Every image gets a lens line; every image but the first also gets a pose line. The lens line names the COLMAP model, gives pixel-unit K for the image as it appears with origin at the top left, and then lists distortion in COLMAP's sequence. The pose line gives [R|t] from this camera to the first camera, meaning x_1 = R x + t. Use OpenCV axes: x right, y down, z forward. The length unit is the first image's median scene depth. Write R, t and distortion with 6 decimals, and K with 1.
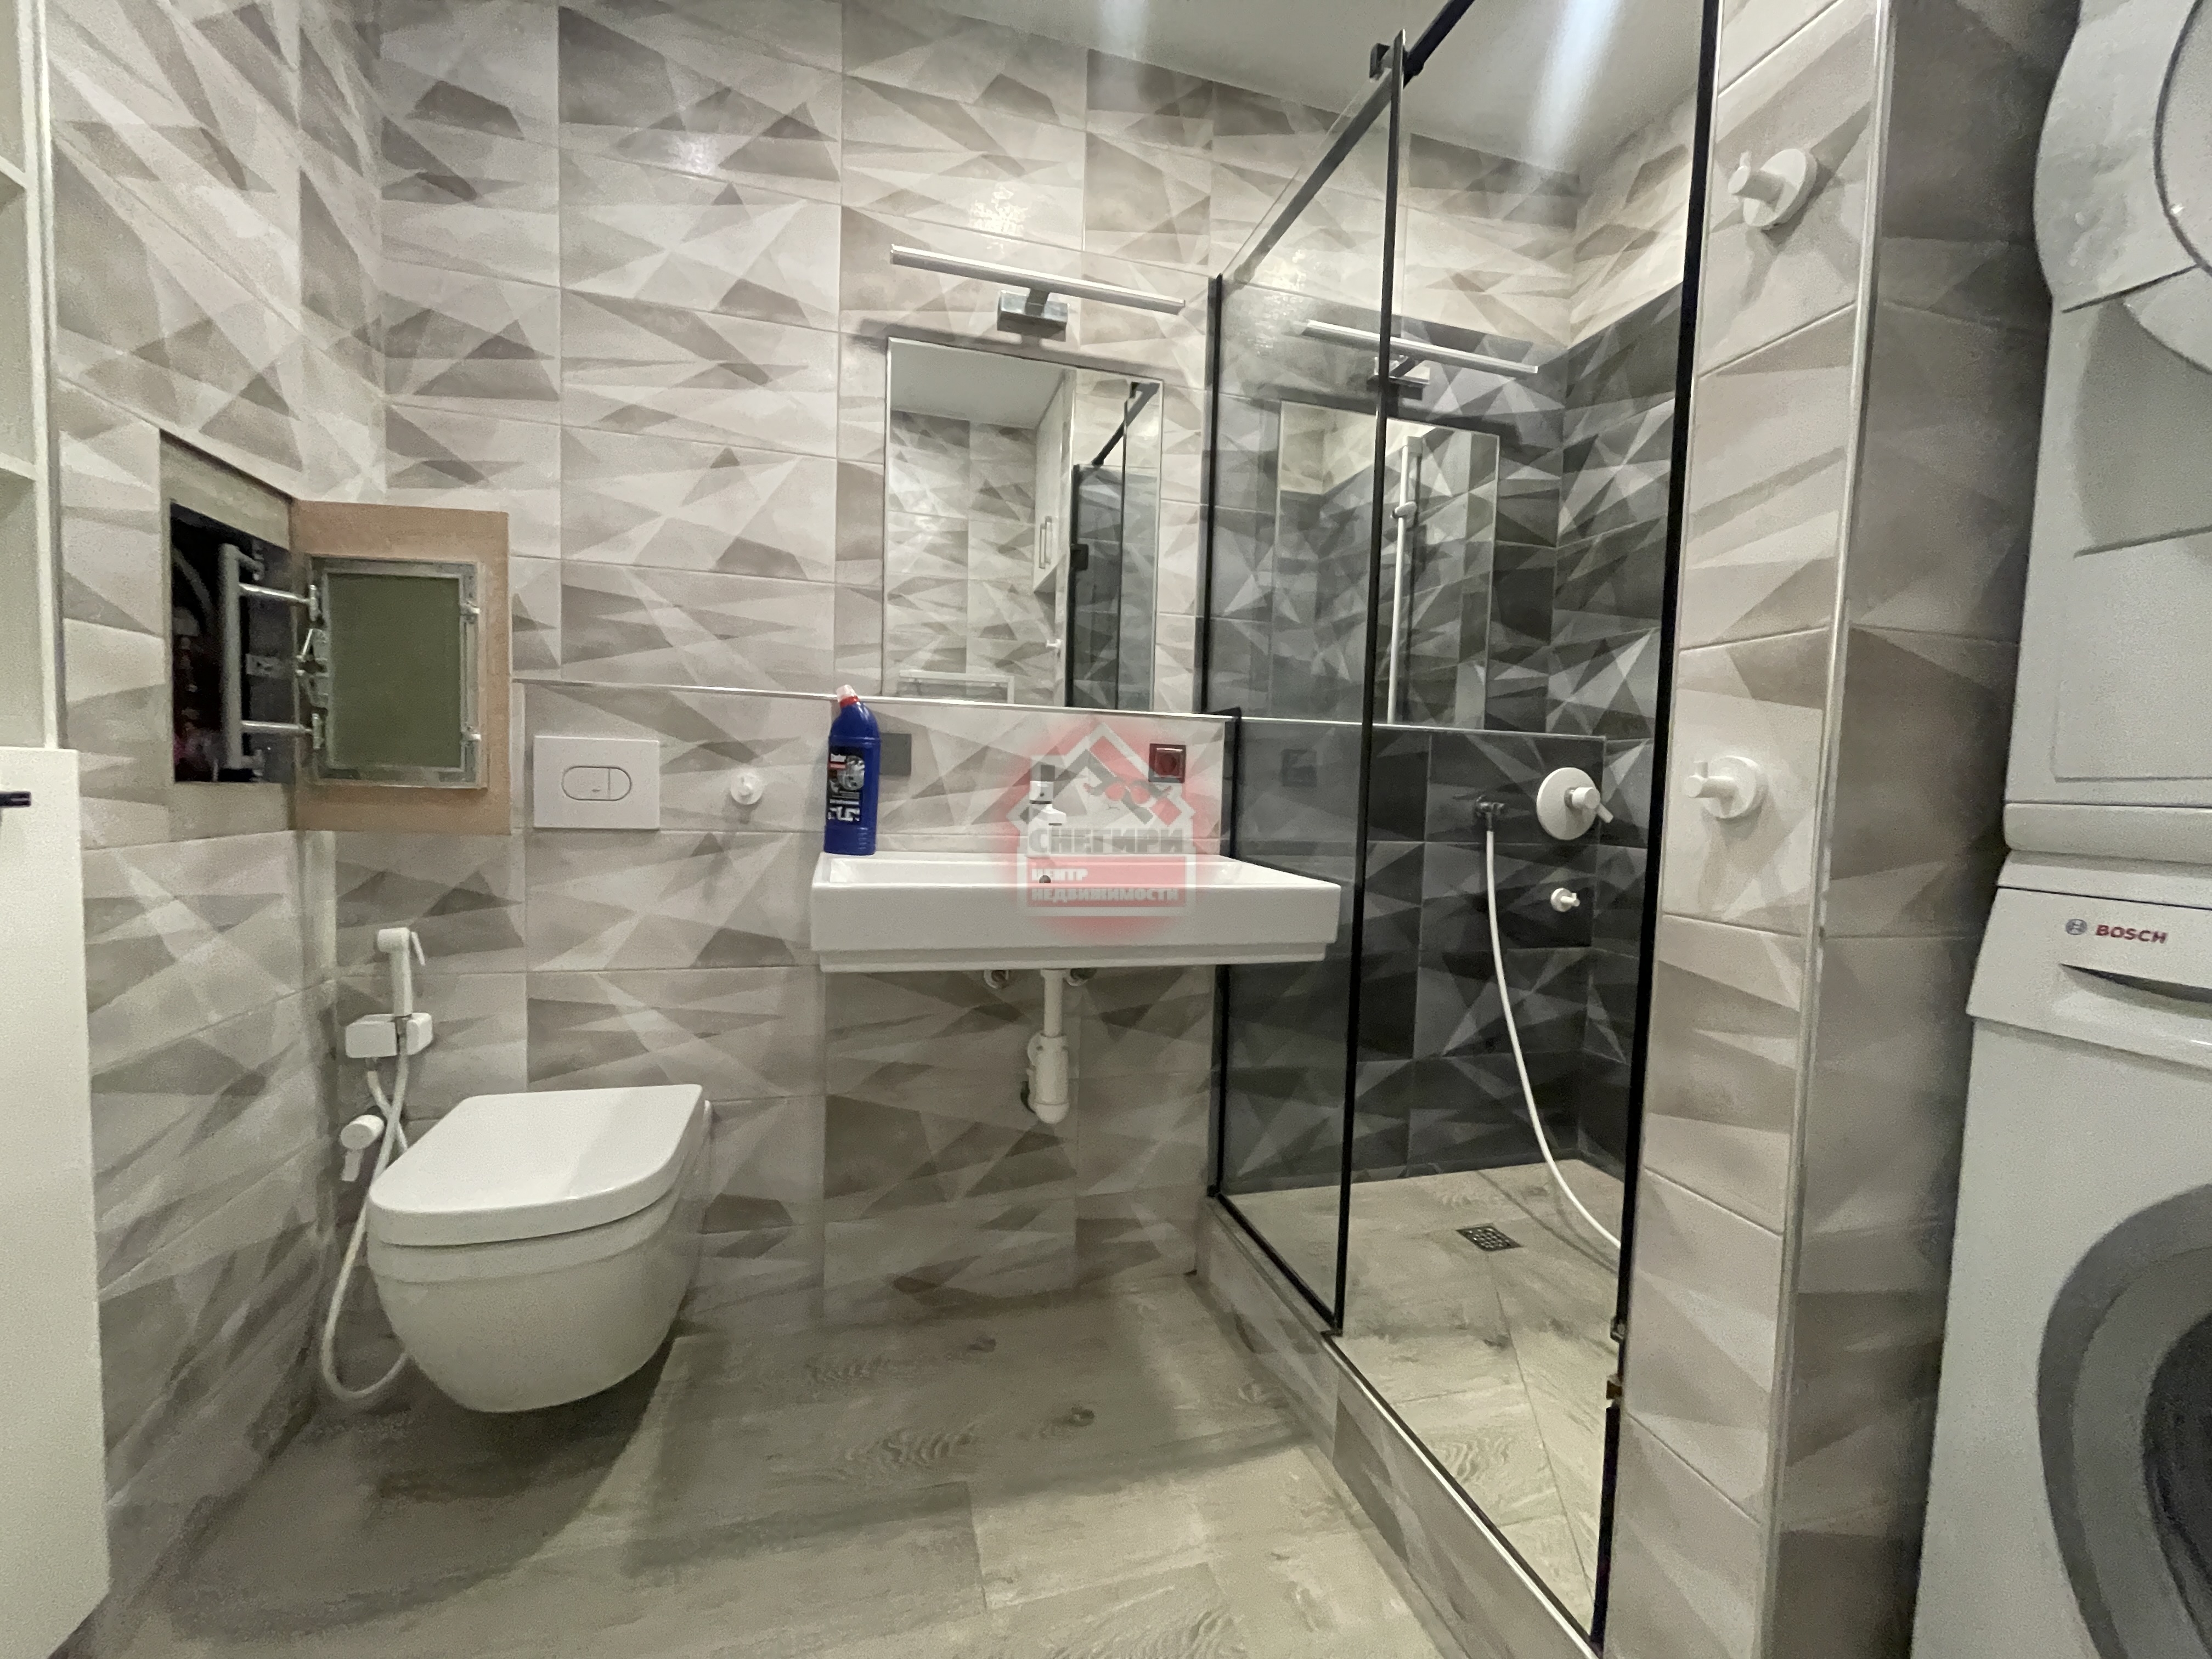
lens RADIAL K [[891.3, 0, 1104.3], [0, 891.3, 831.5], [0, 0, 1]] dist [-0.001580, 0.000878]
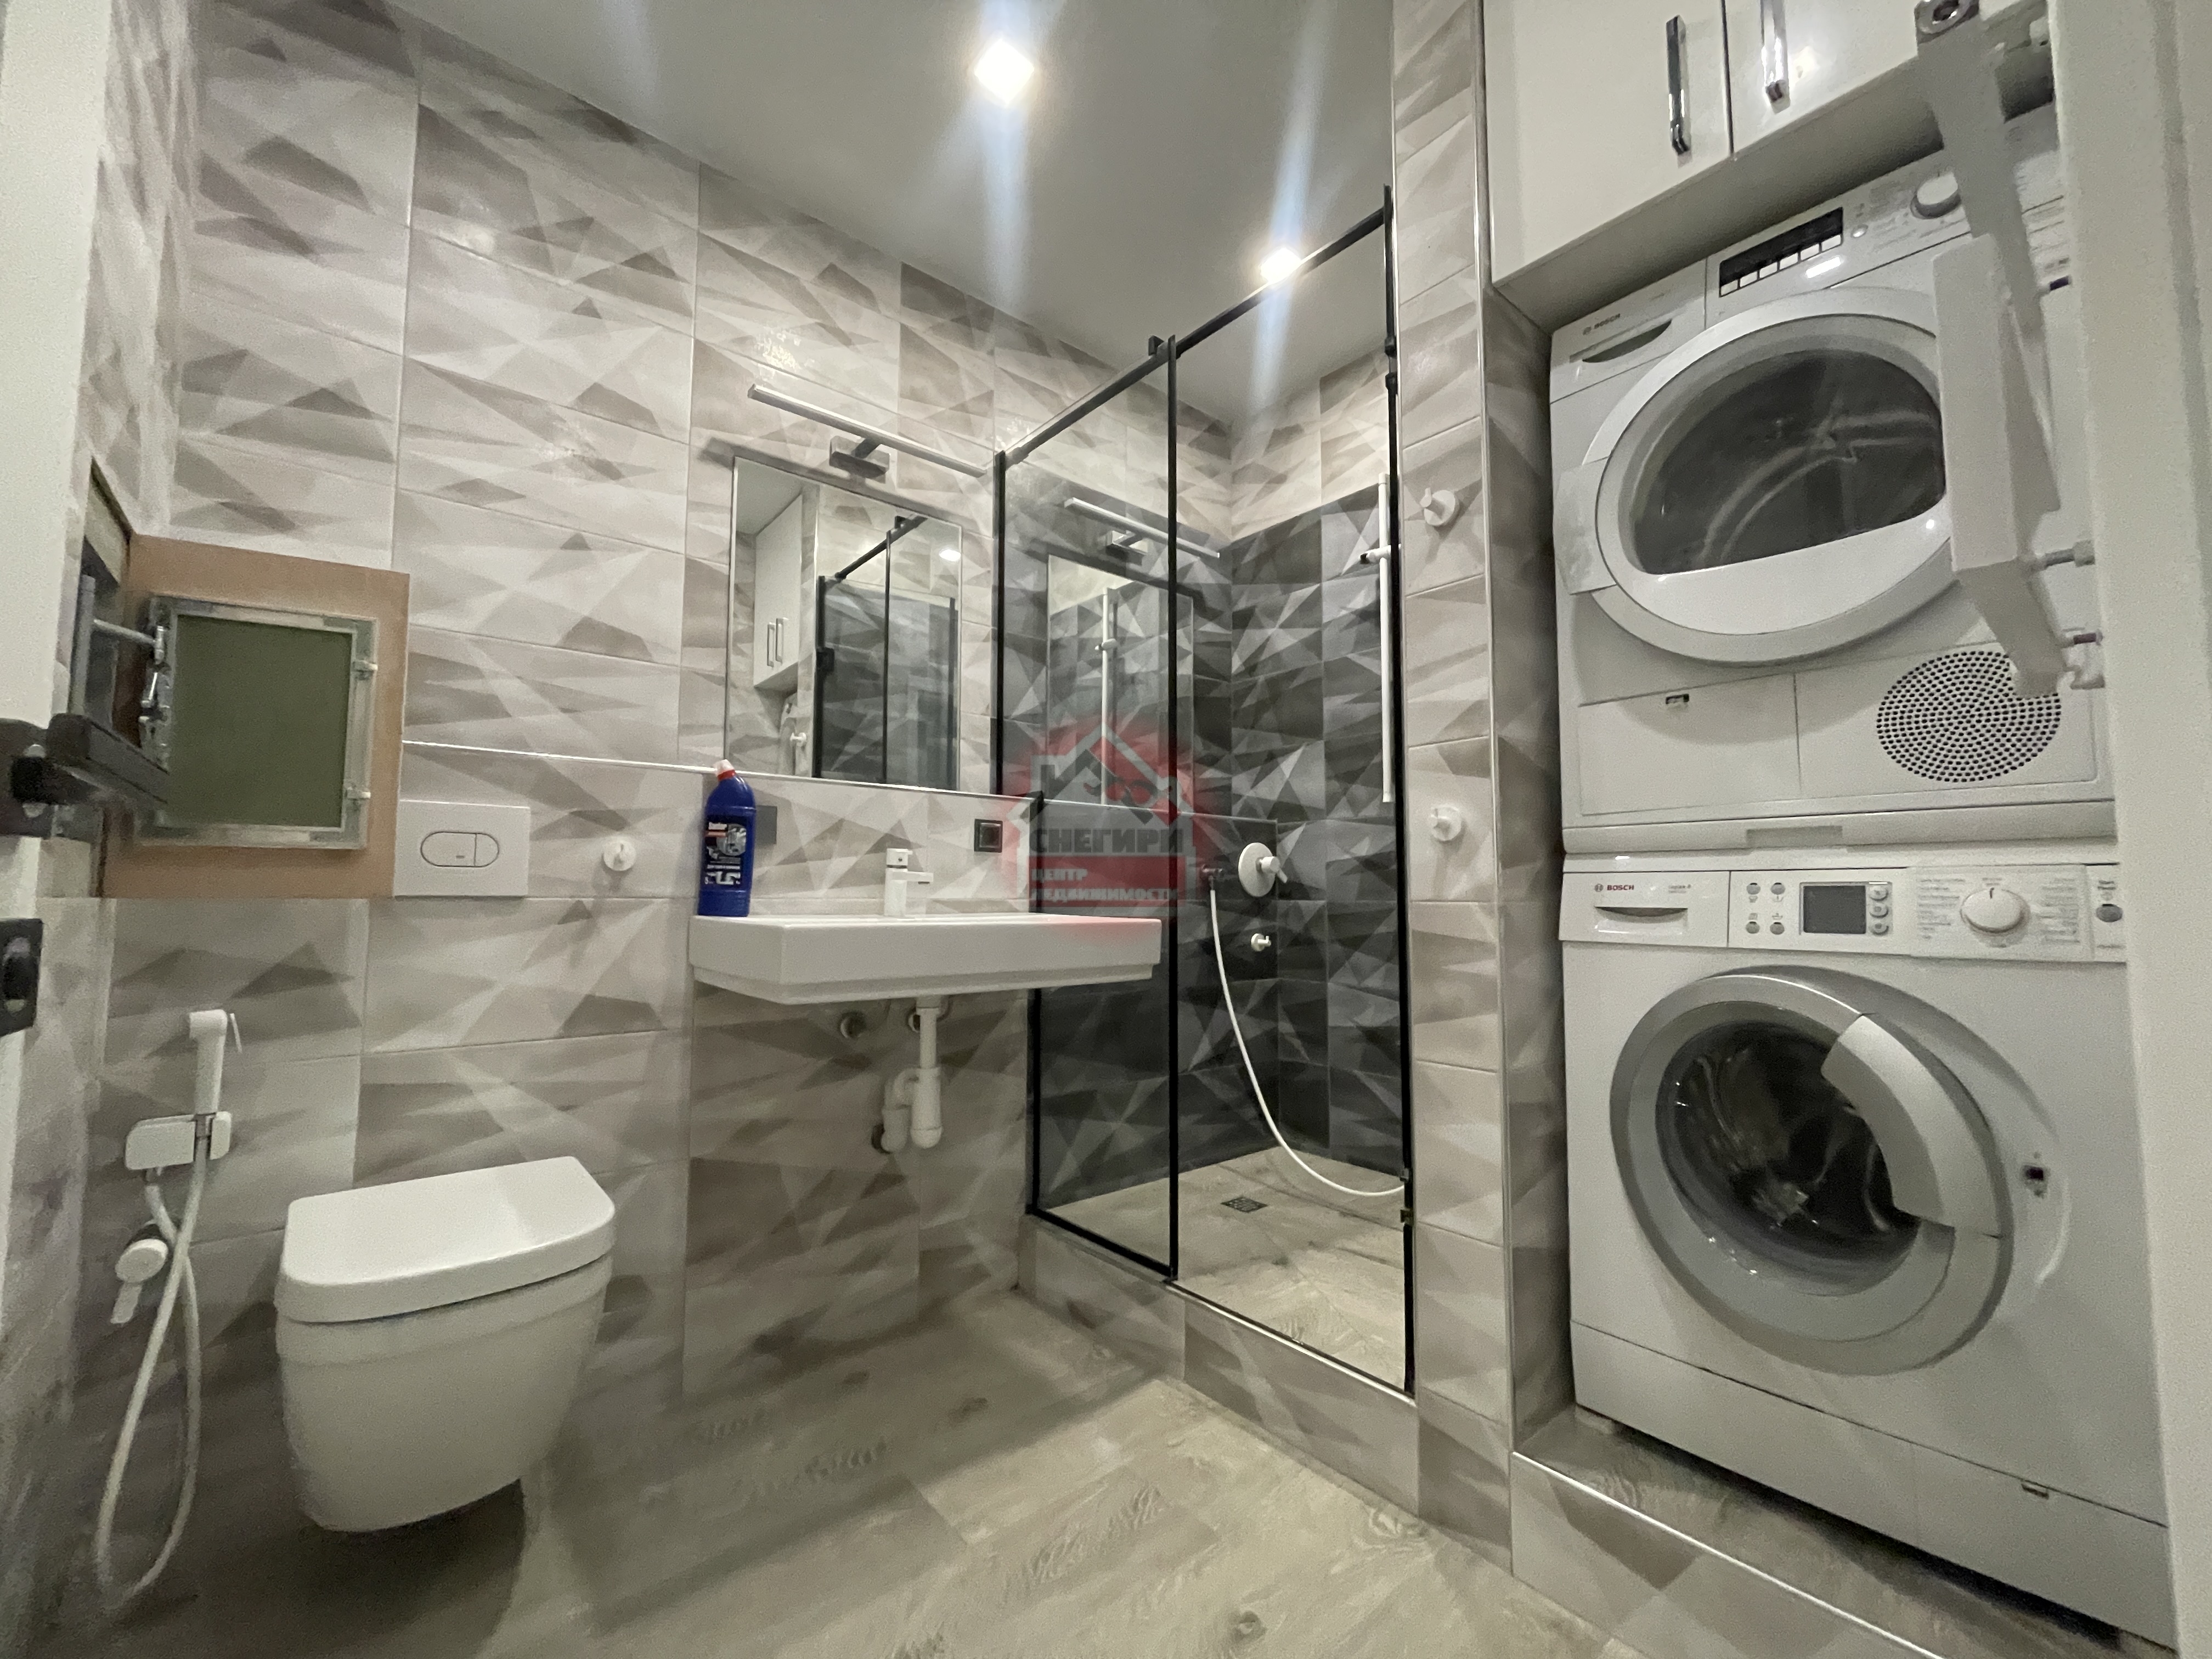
lens RADIAL K [[891.3, 0, 1100.7], [0, 891.3, 830.7], [0, 0, 1]] dist [-0.001580, 0.000878]
pose [[0.912629, 0.003584, 0.408773, -0.312462], [0.046329, 0.992612, -0.112136, 0.063736], [-0.406155, 0.121277, 0.905721, -0.155957]]
